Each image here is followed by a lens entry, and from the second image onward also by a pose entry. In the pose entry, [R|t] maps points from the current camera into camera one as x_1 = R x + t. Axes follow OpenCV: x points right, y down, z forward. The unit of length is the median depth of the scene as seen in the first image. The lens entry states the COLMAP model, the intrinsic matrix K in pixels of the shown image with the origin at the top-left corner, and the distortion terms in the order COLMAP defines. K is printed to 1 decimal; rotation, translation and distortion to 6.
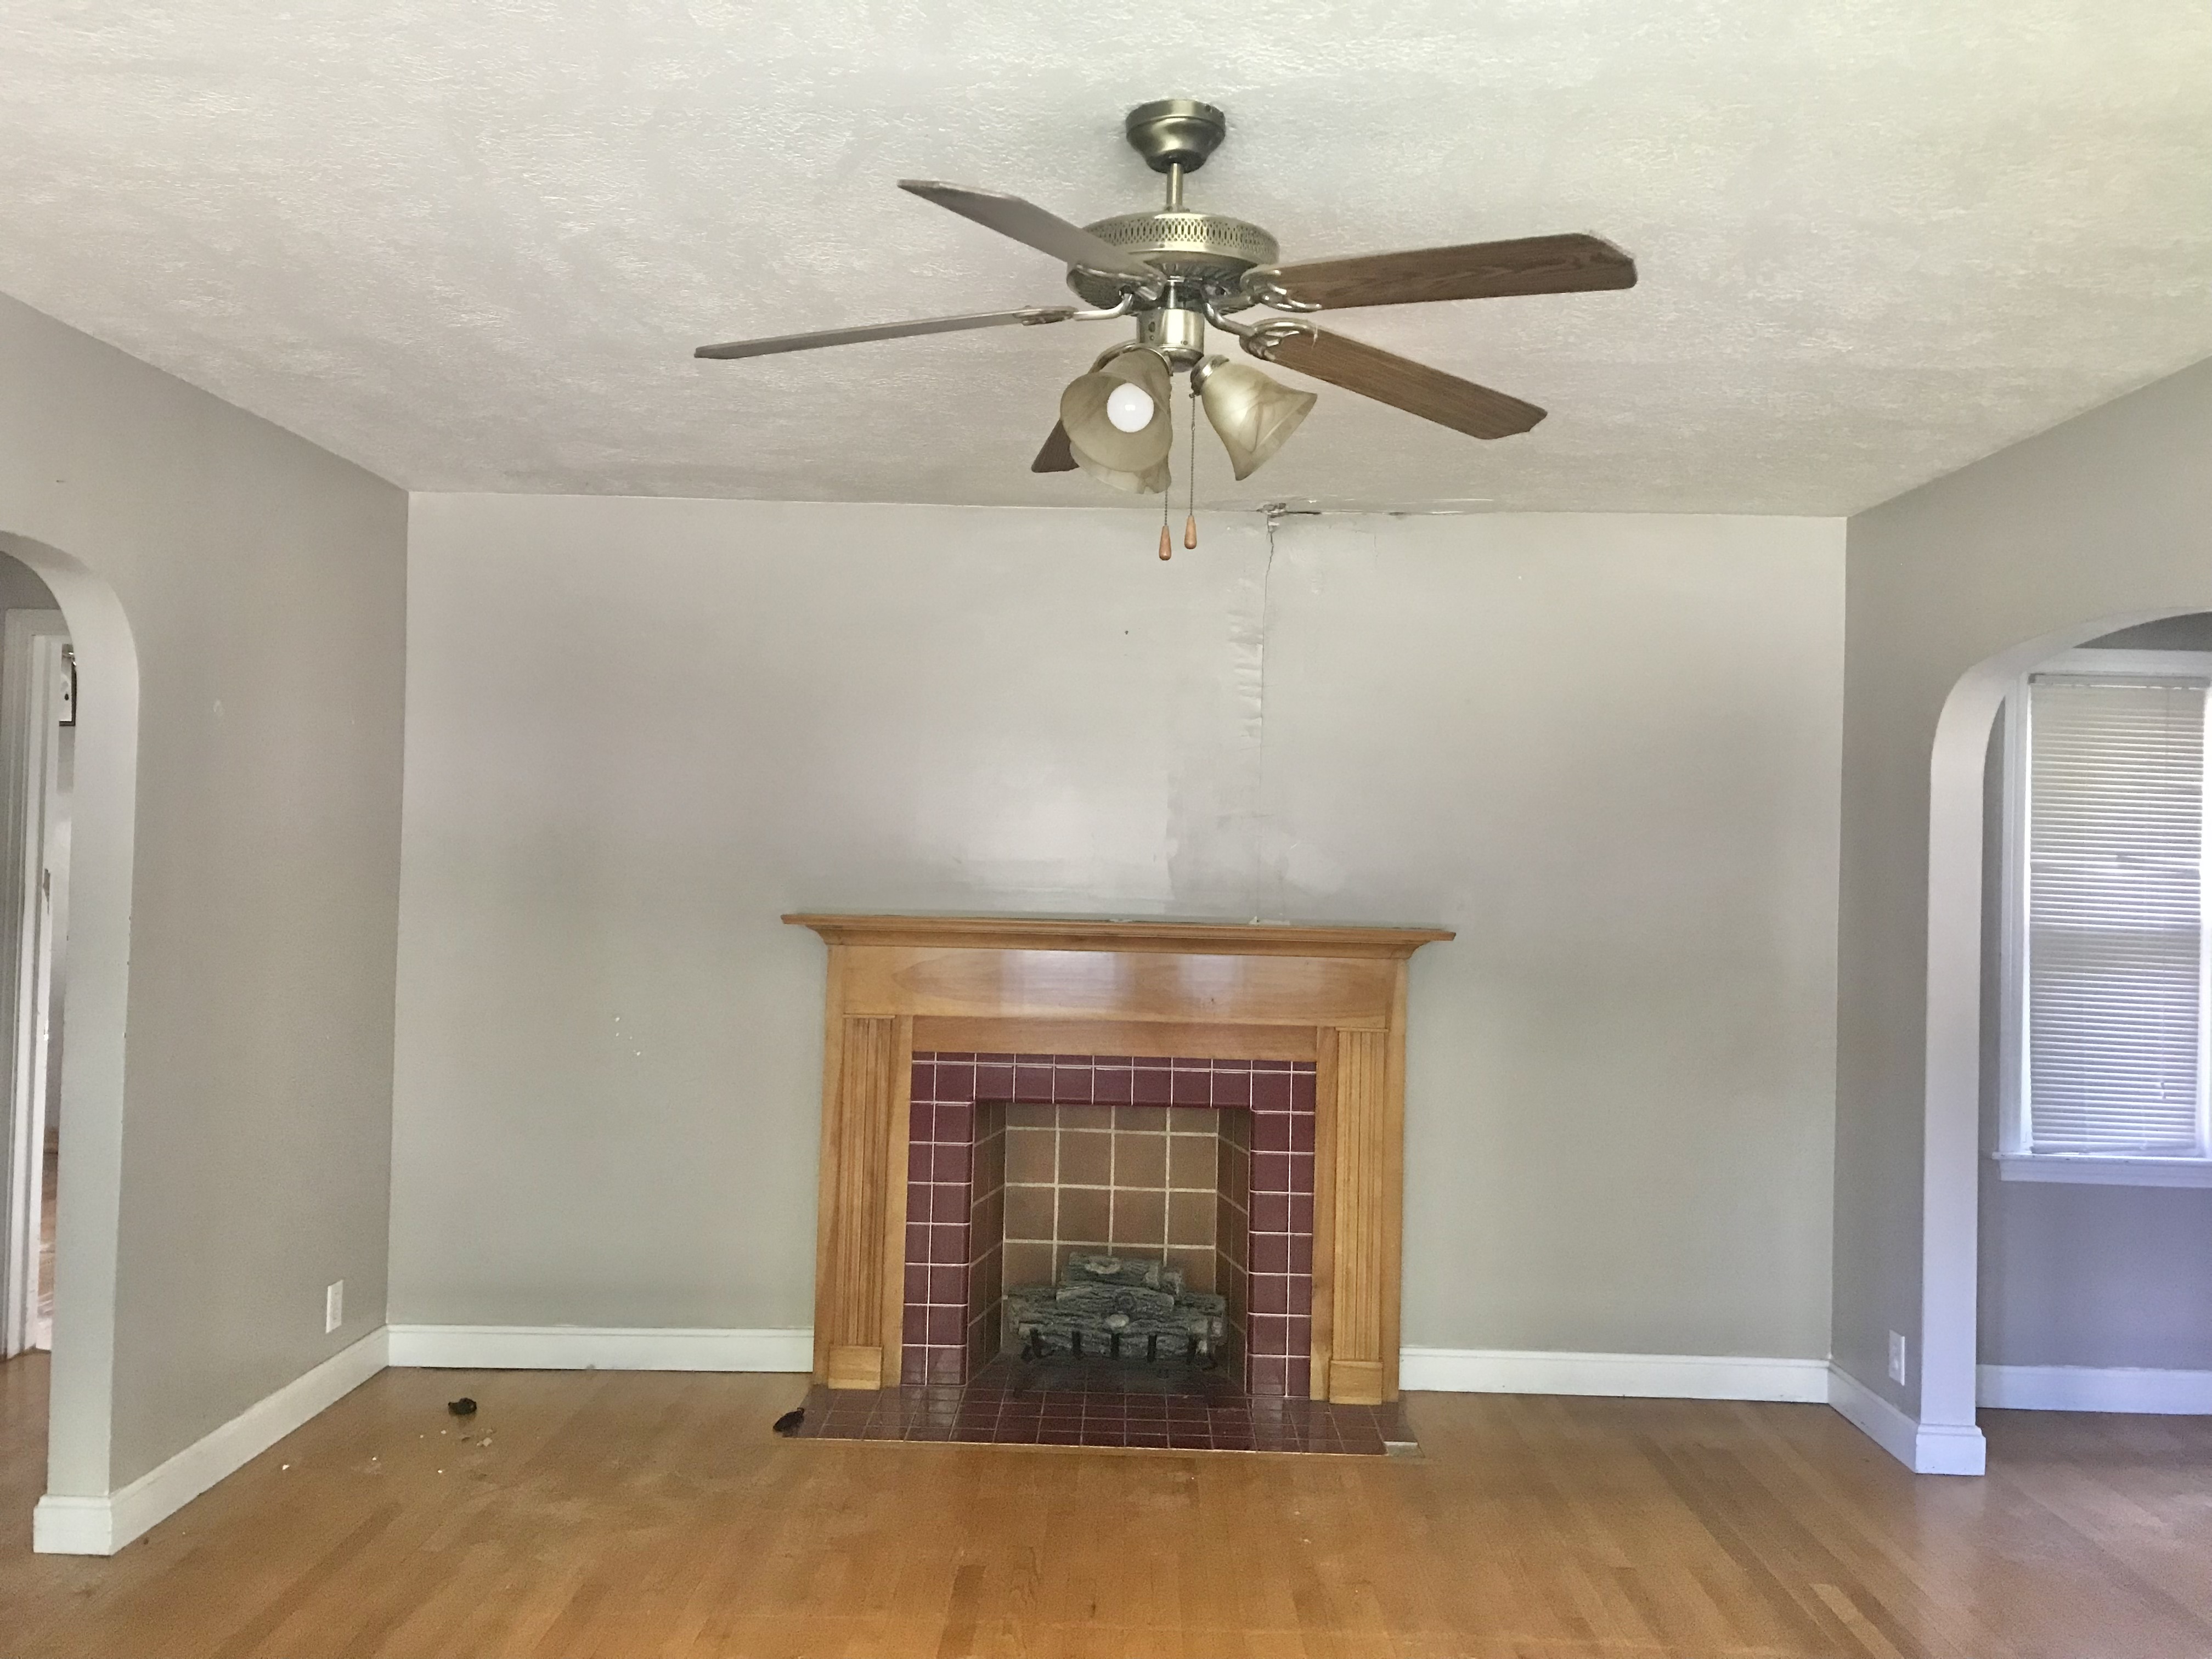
lens RADIAL K [[1798.5, 0, 1106.6], [0, 1798.5, 829.2], [0, 0, 1]] dist [0.046839, -0.043514]
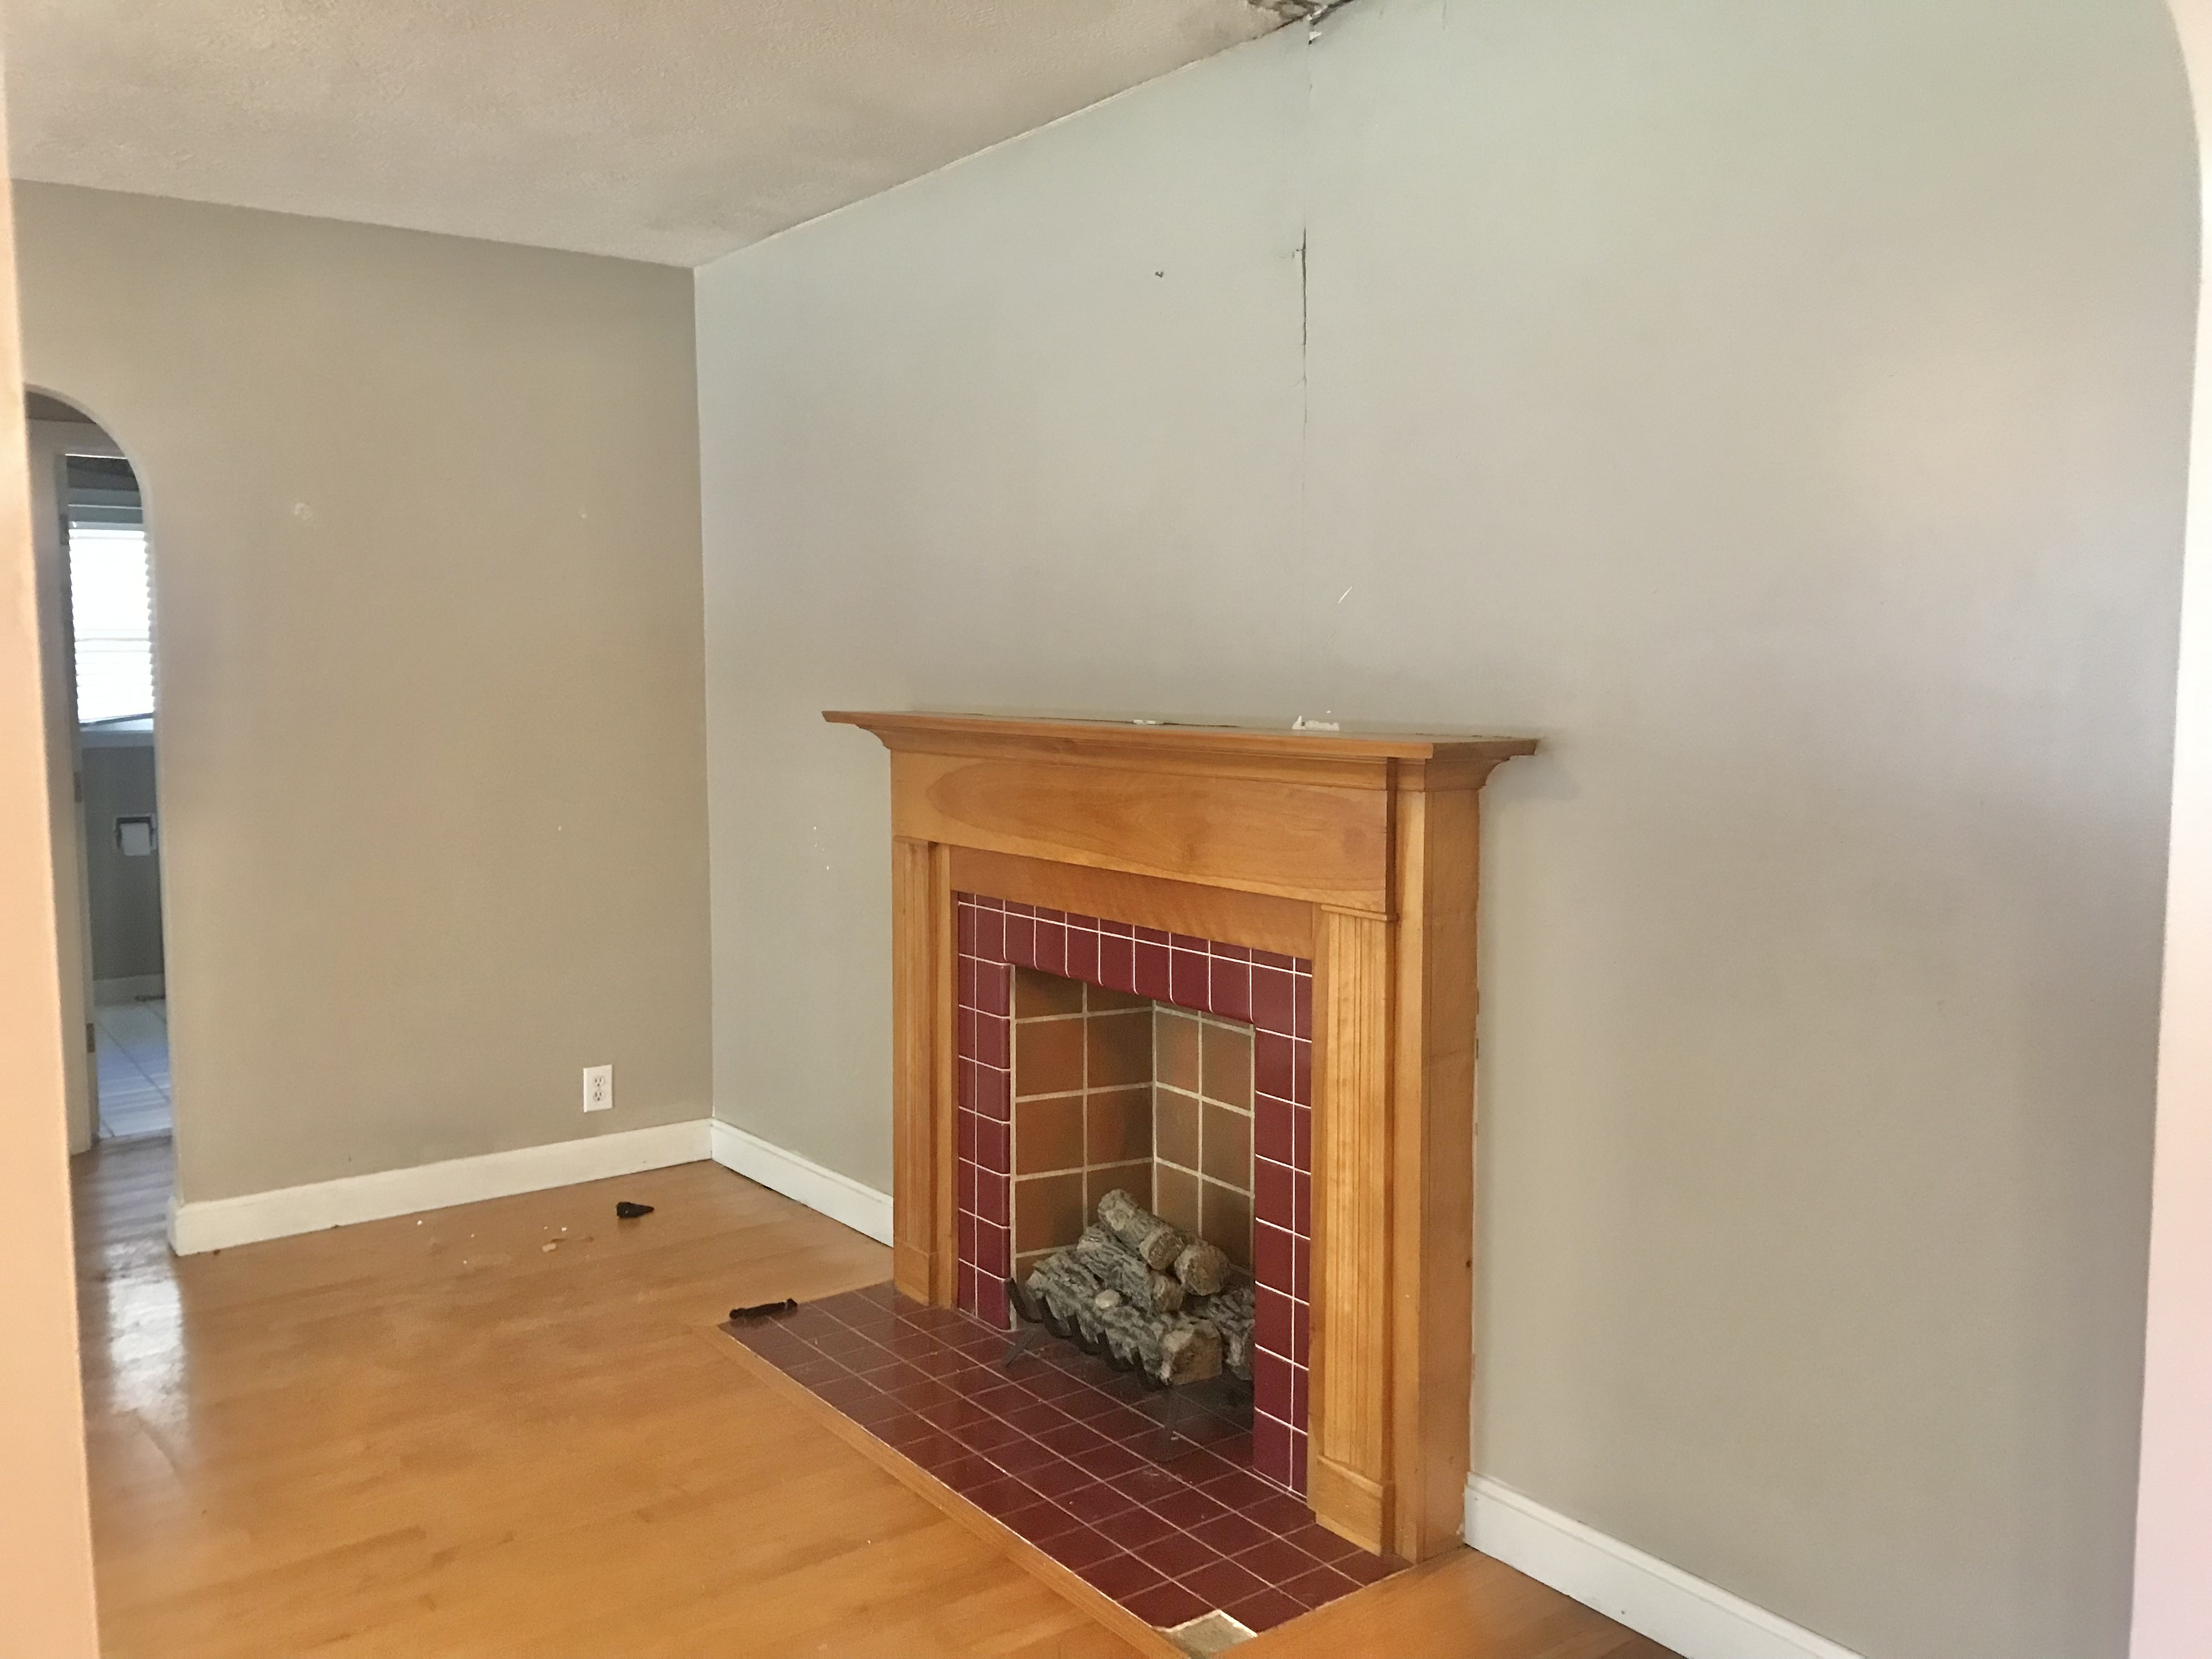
lens RADIAL K [[1798.5, 0, 1127.3], [0, 1798.5, 828.1], [0, 0, 1]] dist [0.046839, -0.043514]
pose [[0.616885, 0.049966, -0.785465, 0.539342], [0.024821, 0.996251, 0.082869, 0.035234], [0.786662, -0.070616, 0.613333, 0.589068]]
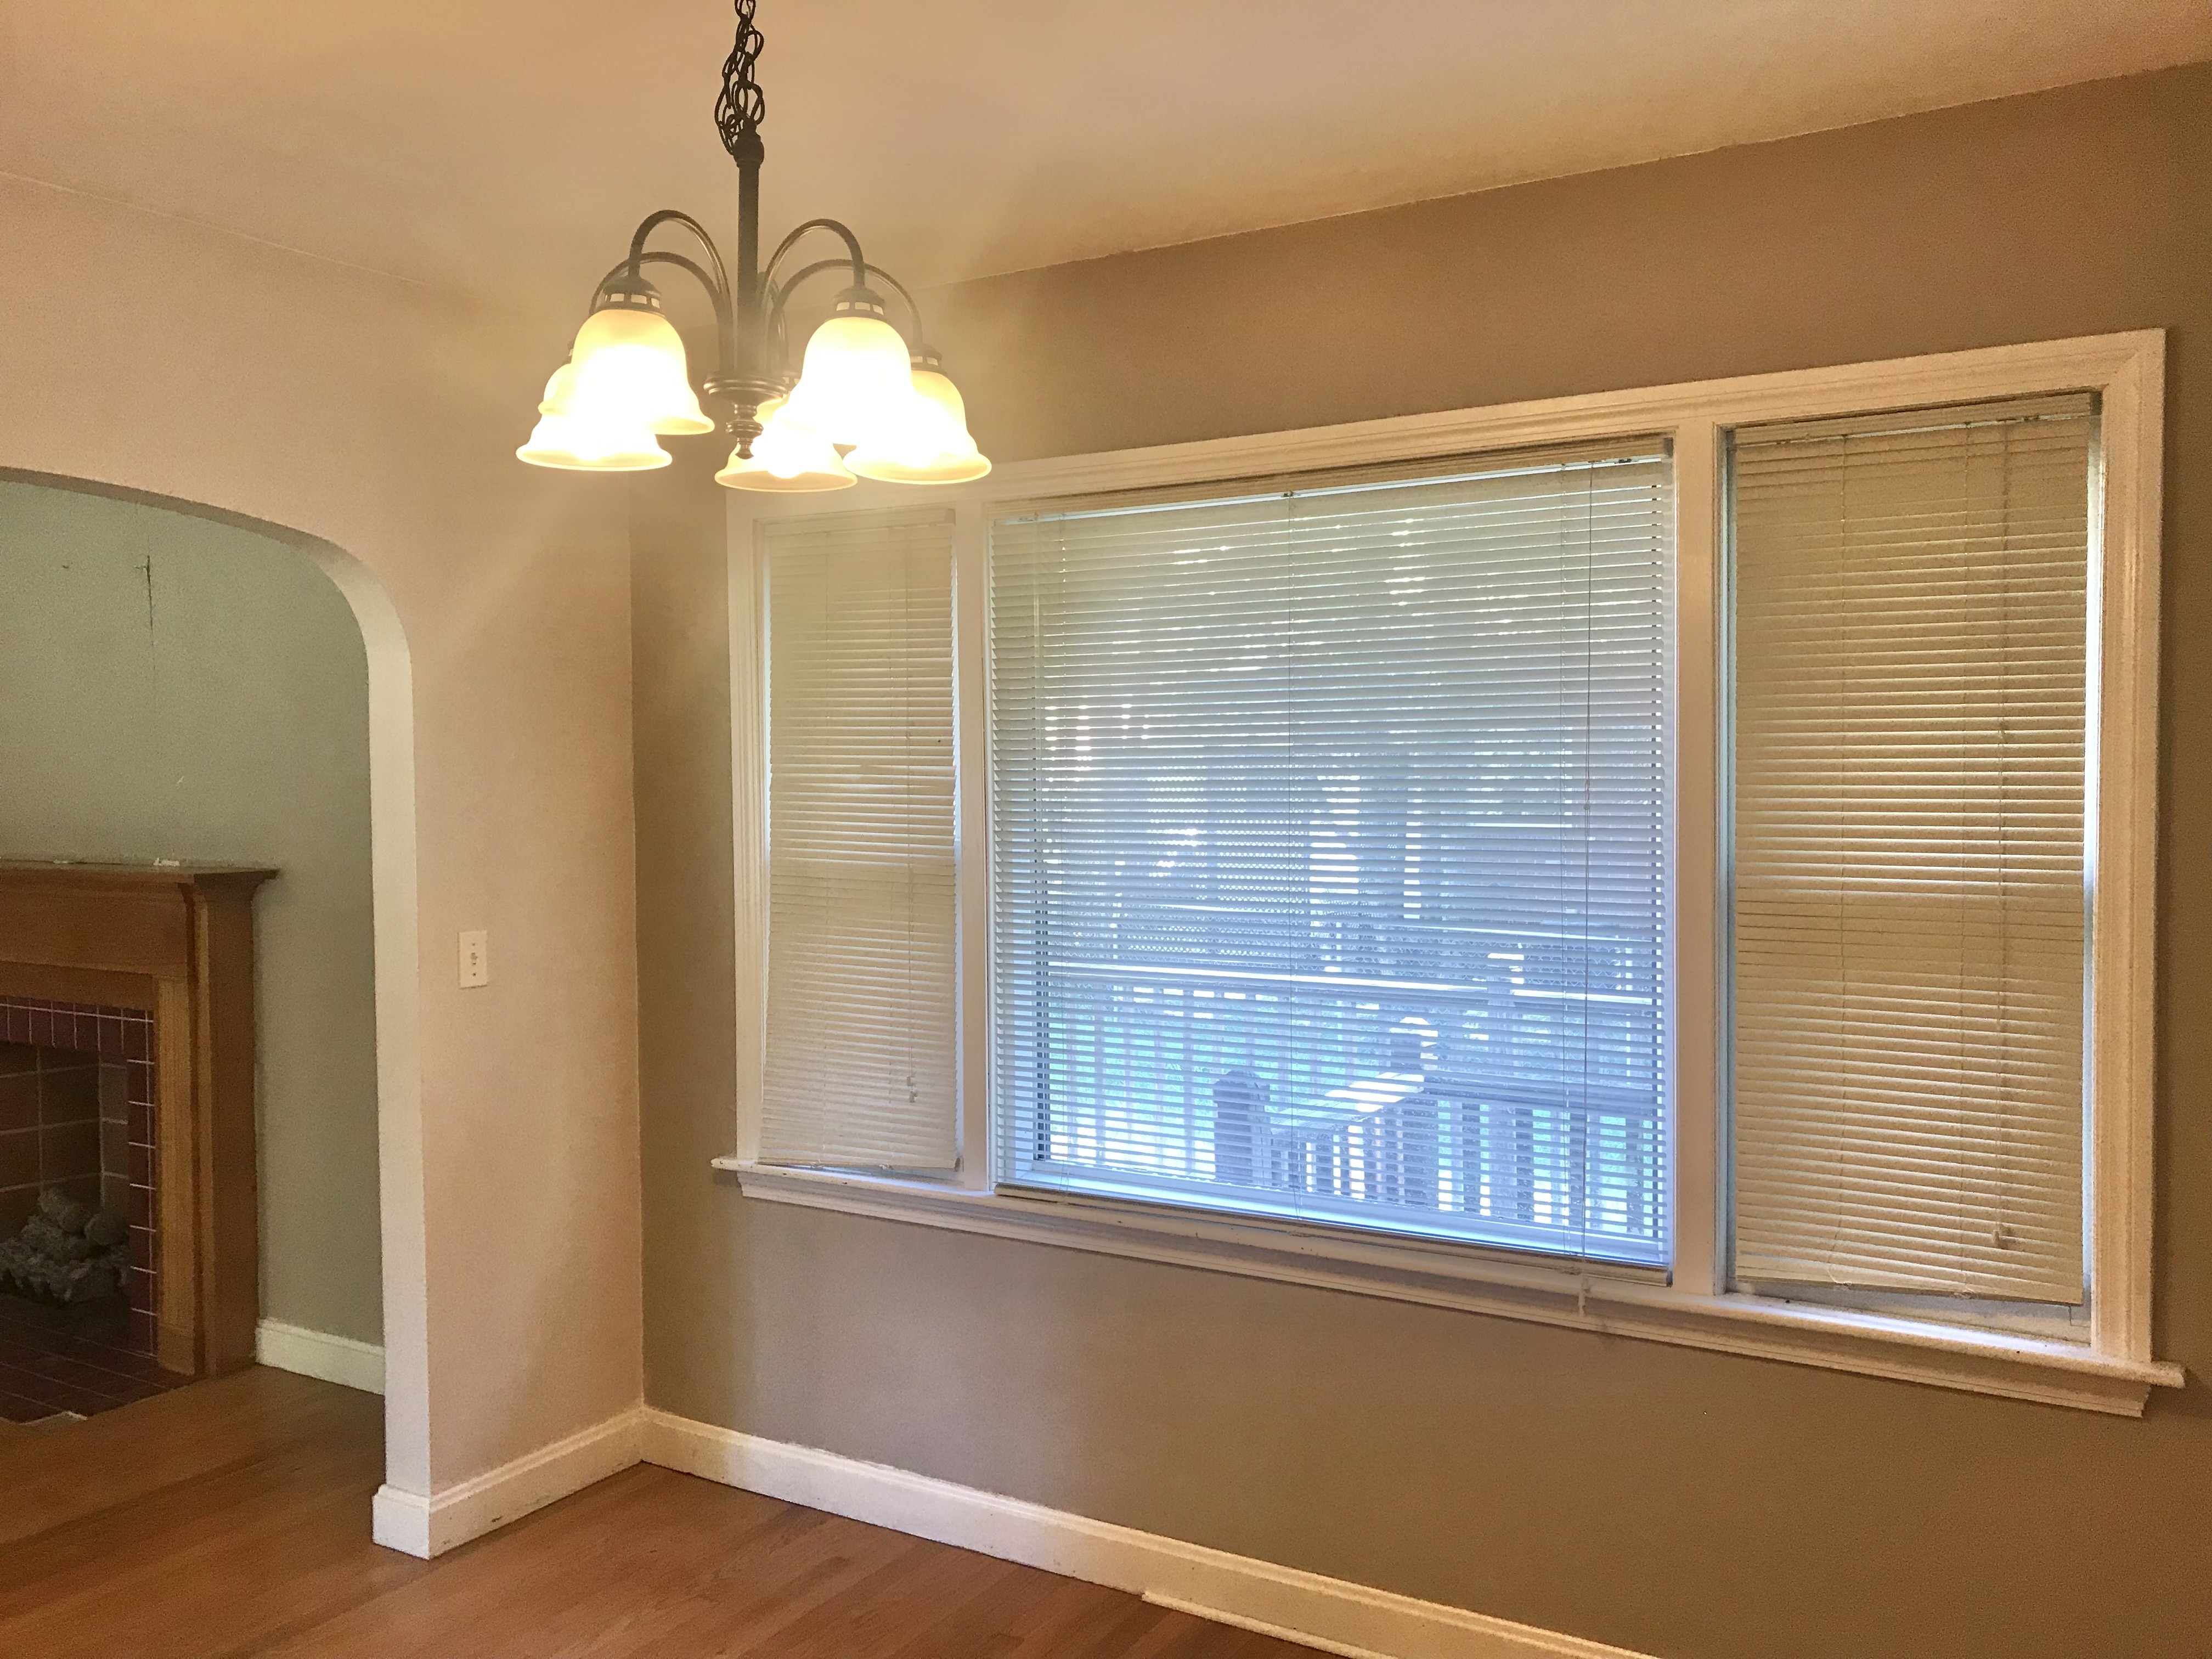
lens RADIAL K [[1798.5, 0, 1090.5], [0, 1798.5, 817.8], [0, 0, 1]] dist [0.046839, -0.043514]
pose [[0.861044, -0.017867, -0.508217, 1.023159], [0.039621, 0.998702, 0.032016, 0.016486], [0.506985, -0.047703, 0.860634, 0.430988]]
